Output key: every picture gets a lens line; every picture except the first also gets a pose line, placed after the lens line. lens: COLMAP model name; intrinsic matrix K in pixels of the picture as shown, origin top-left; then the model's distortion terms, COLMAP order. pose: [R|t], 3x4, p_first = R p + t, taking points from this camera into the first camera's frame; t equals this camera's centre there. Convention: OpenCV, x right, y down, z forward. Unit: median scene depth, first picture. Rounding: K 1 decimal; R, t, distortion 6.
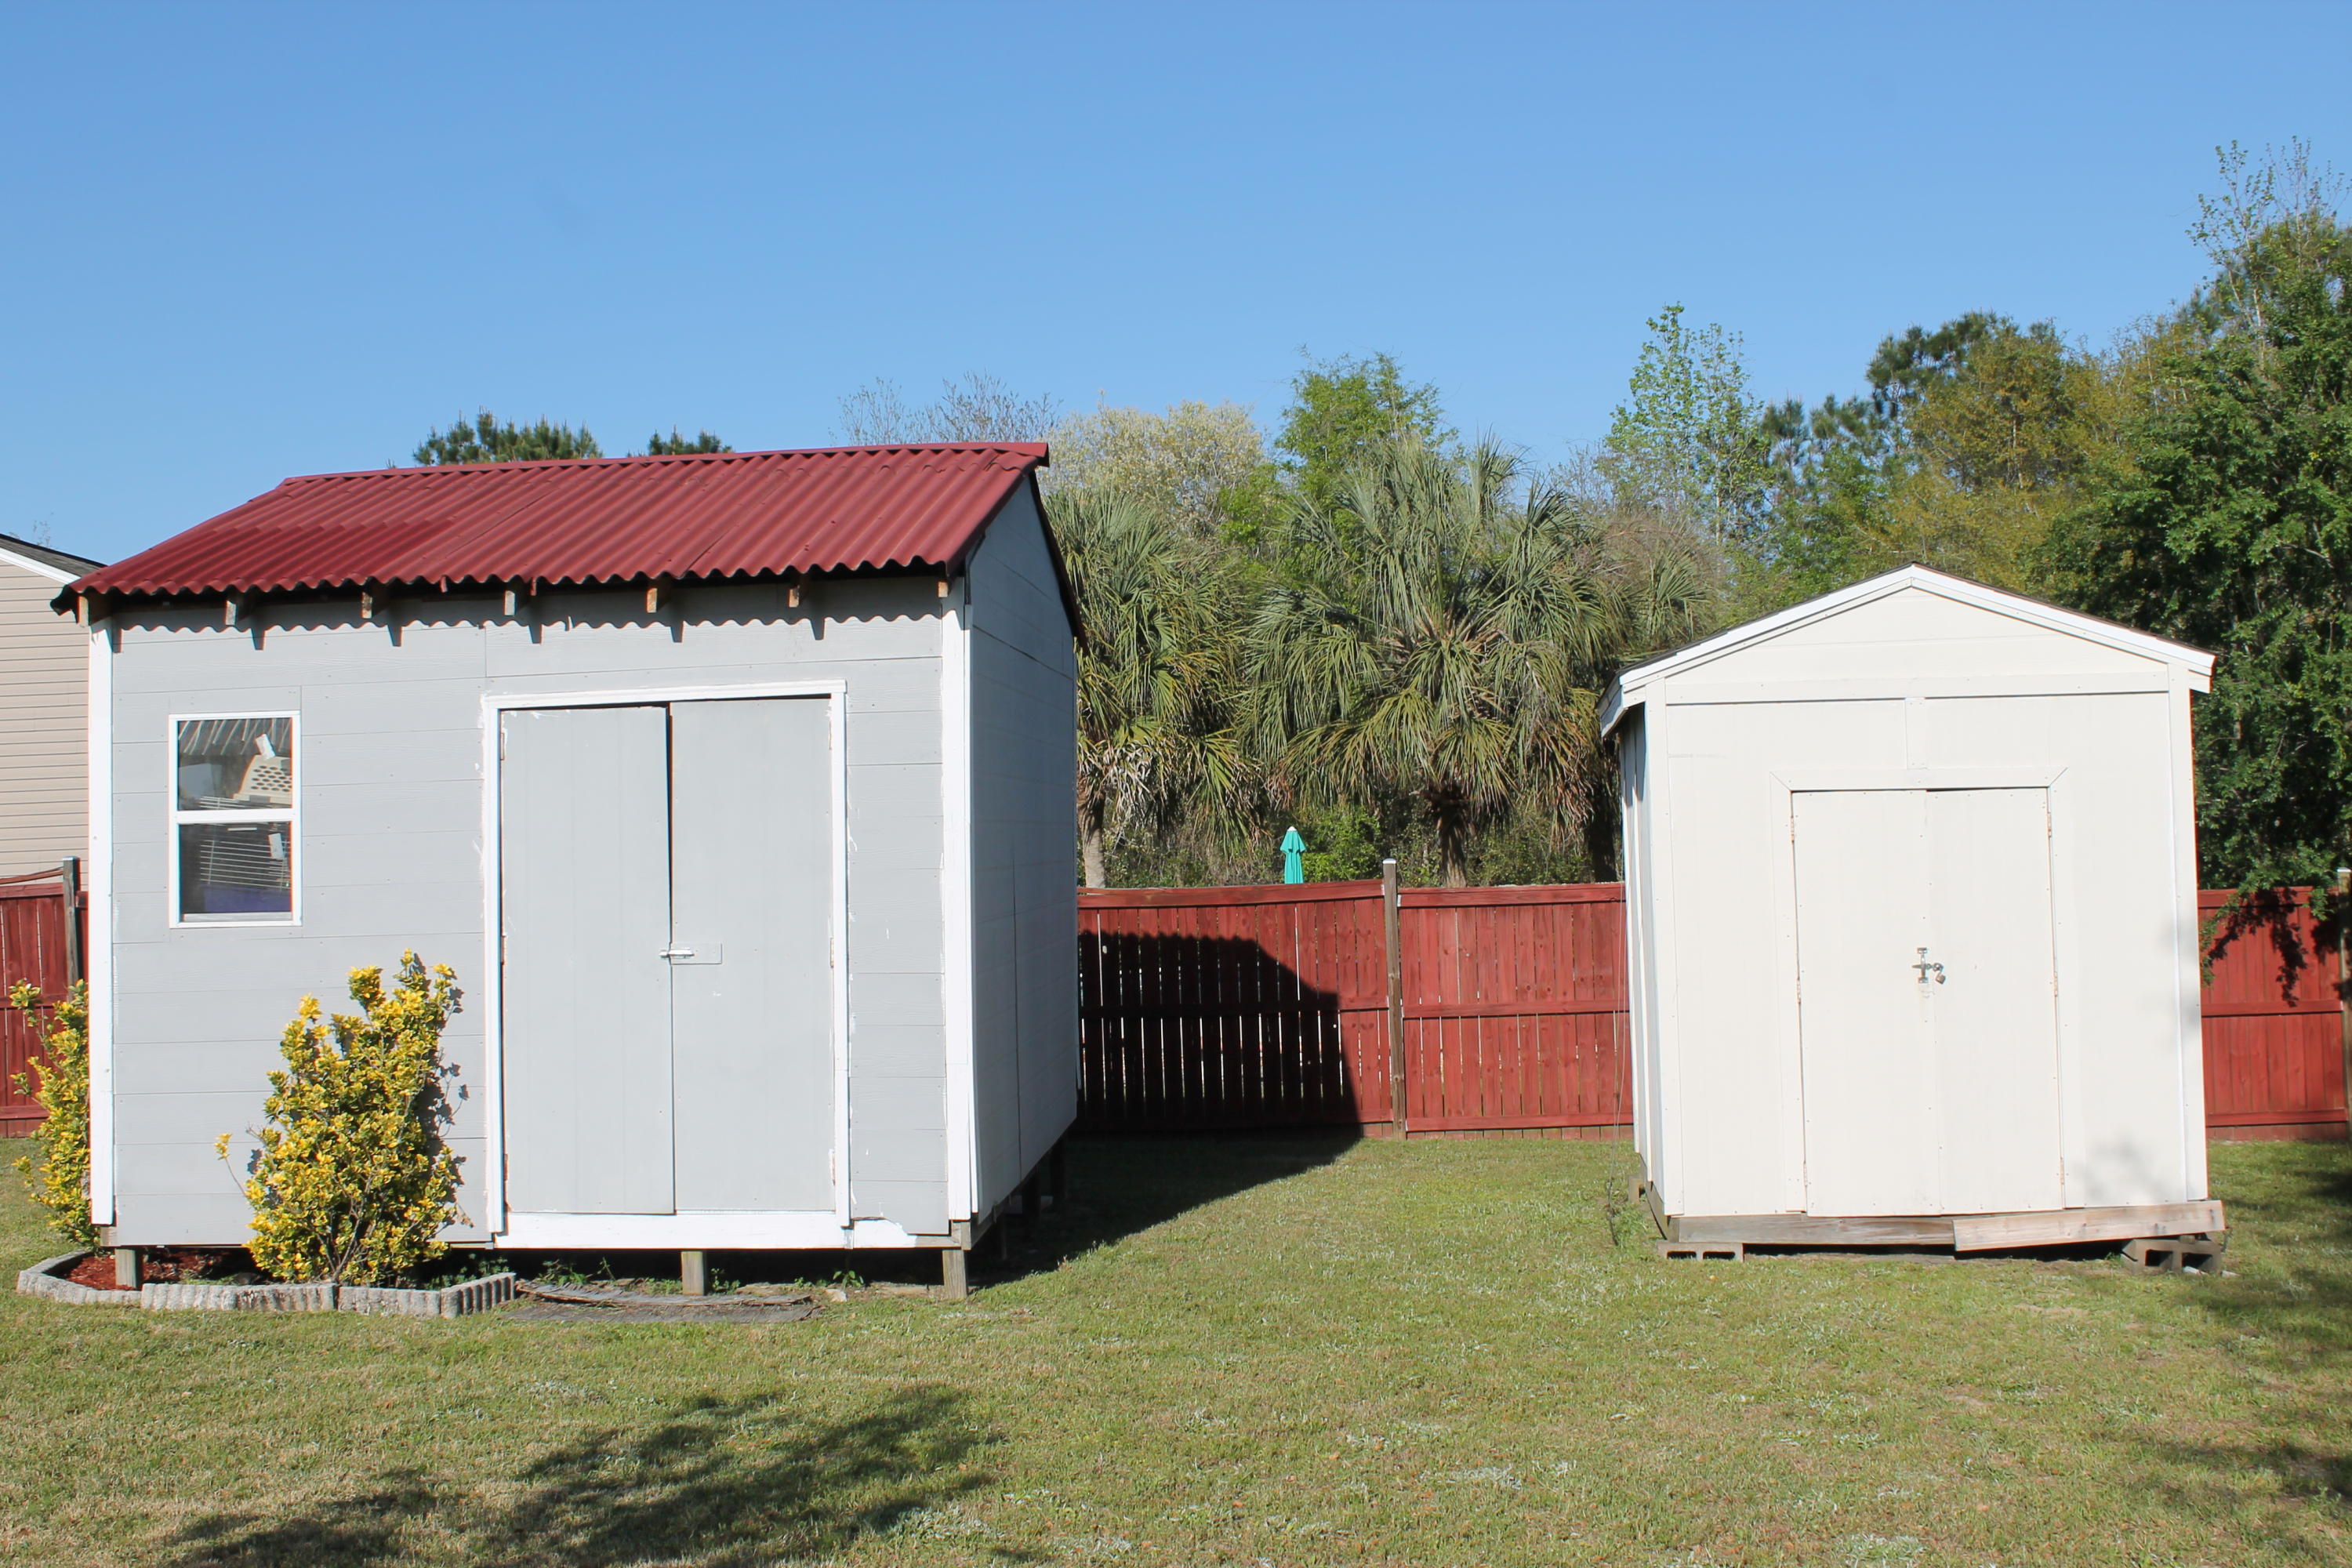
lens RADIAL K [[2261.2, 0, 1216.5], [0, 2261.2, 777.3], [0, 0, 1]] dist [-0.158976, 0.157726]
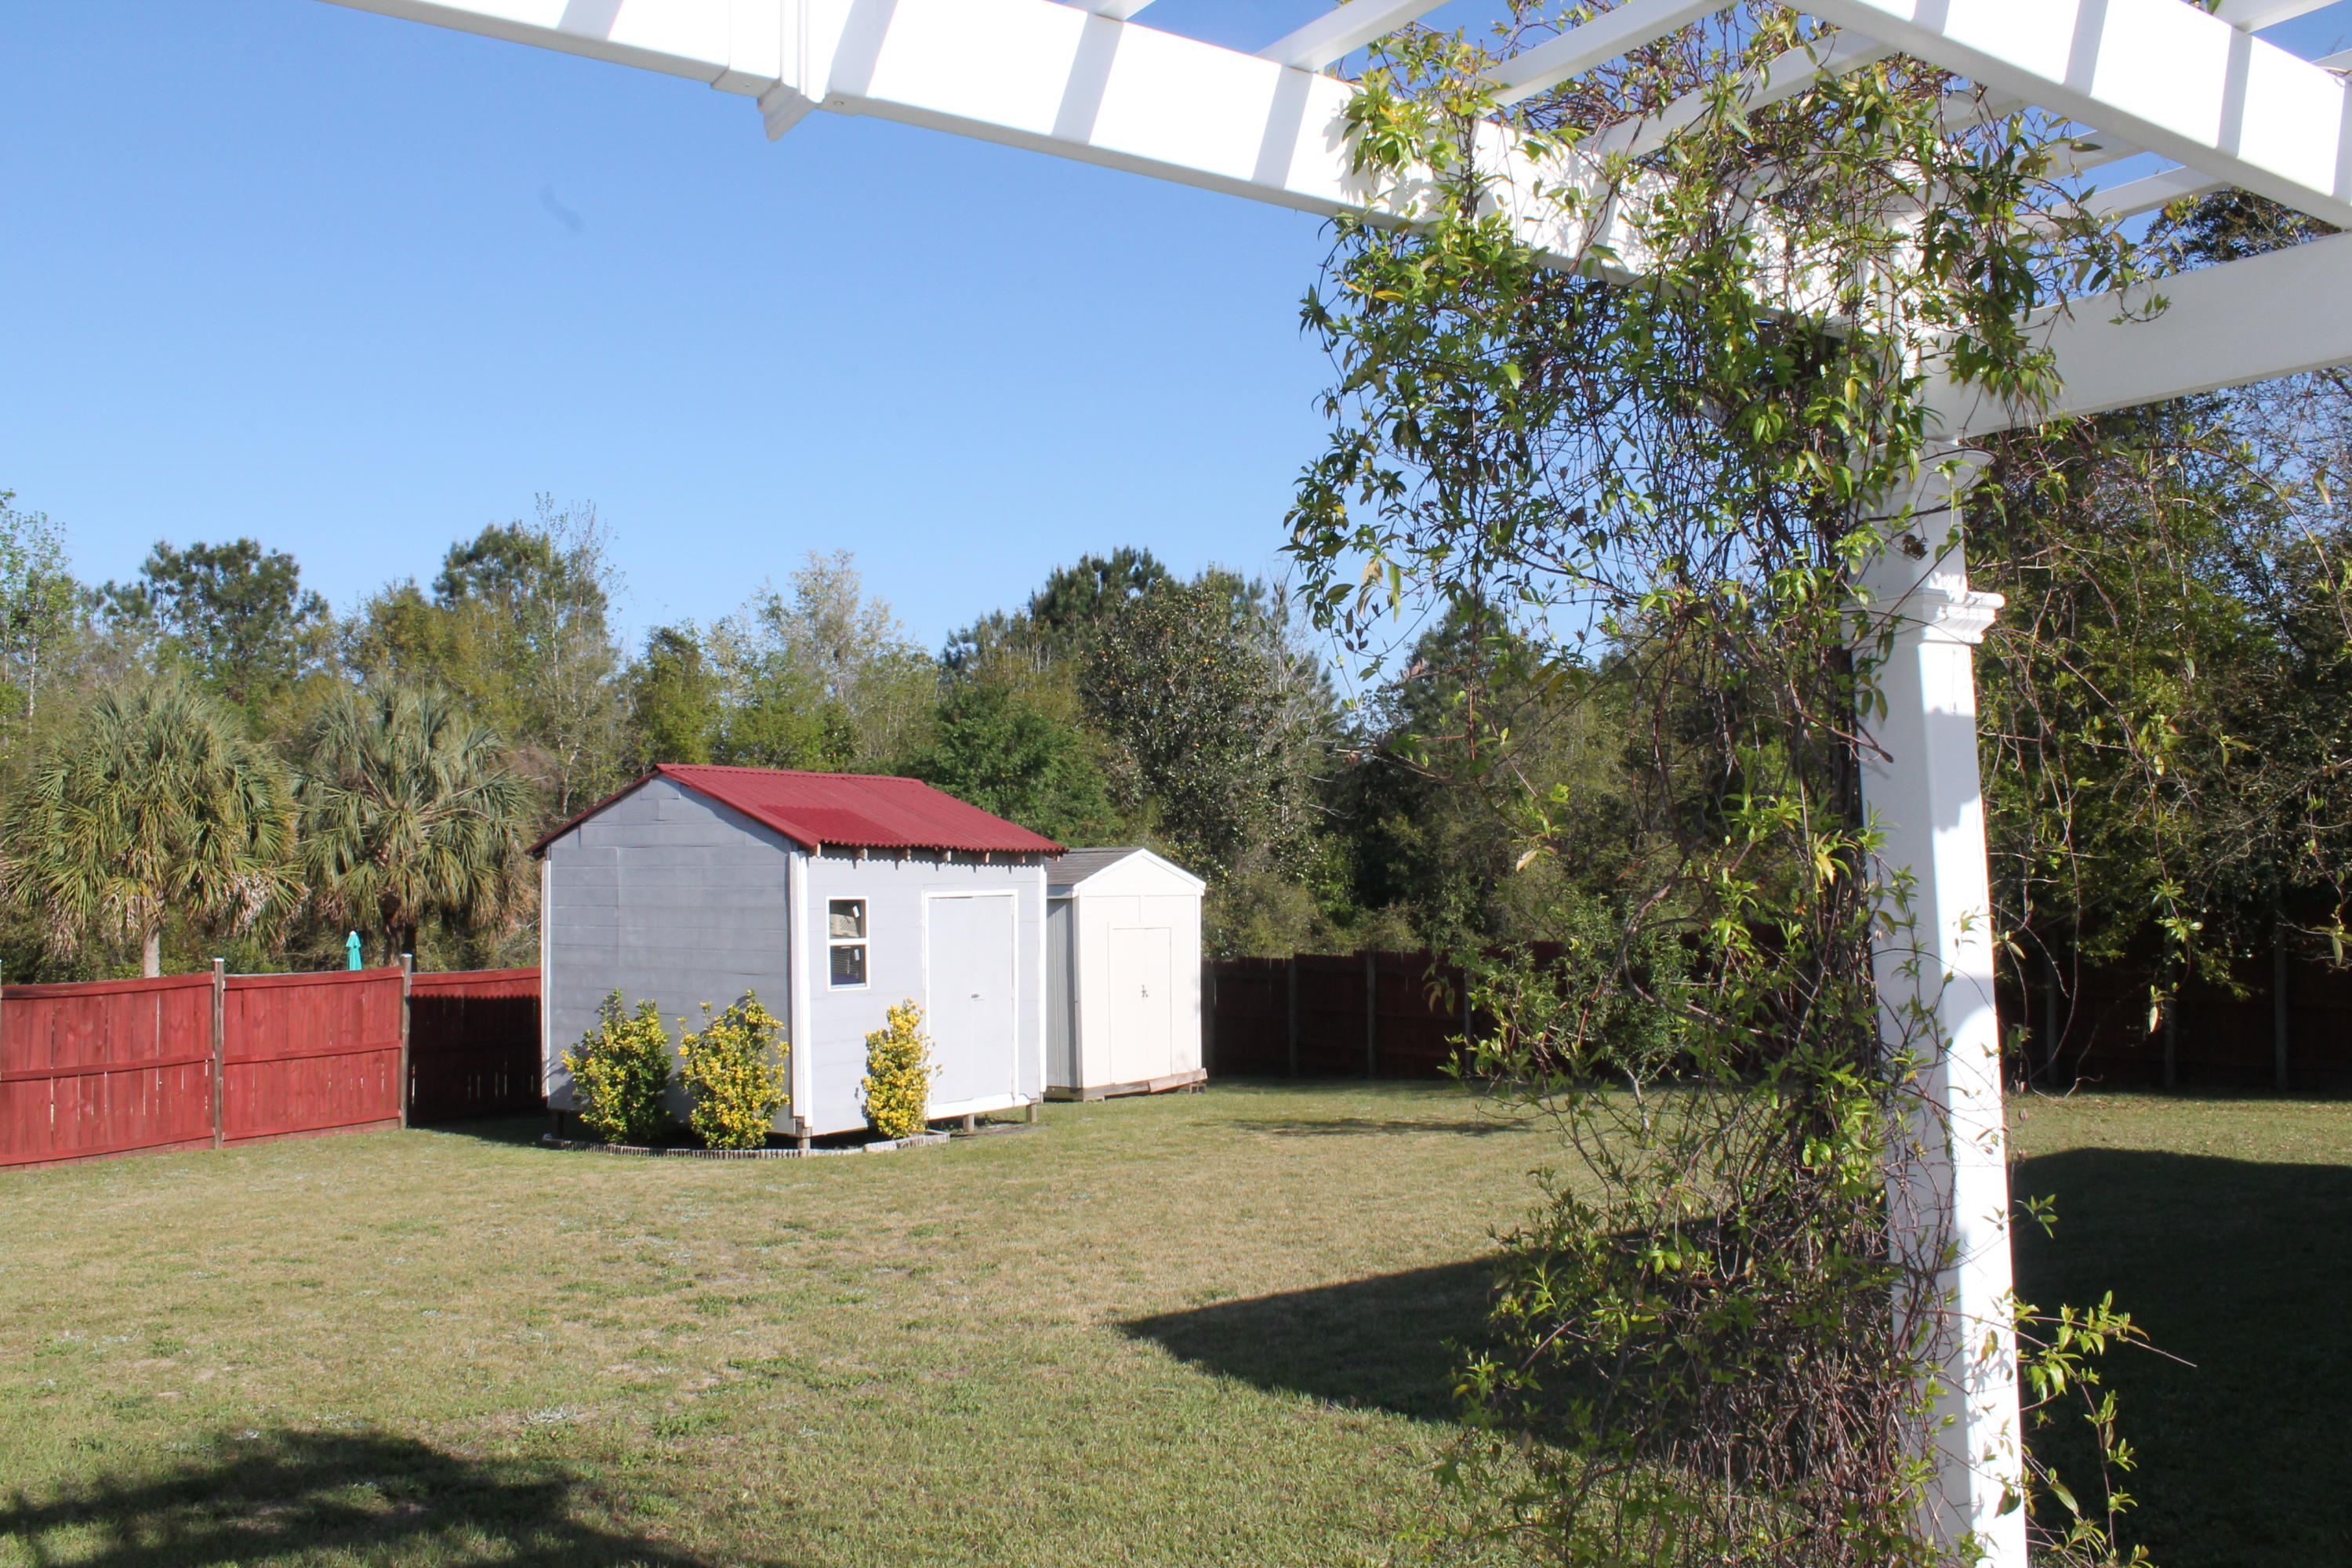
lens RADIAL K [[1982.2, 0, 1184.4], [0, 1982.2, 789.0], [0, 0, 1]] dist [-0.162325, 0.139333]
pose [[0.517826, 0.054038, 0.853777, -2.015395], [-0.013359, 0.998392, -0.055089, -0.034006], [-0.855381, 0.017121, 0.517716, -0.363650]]
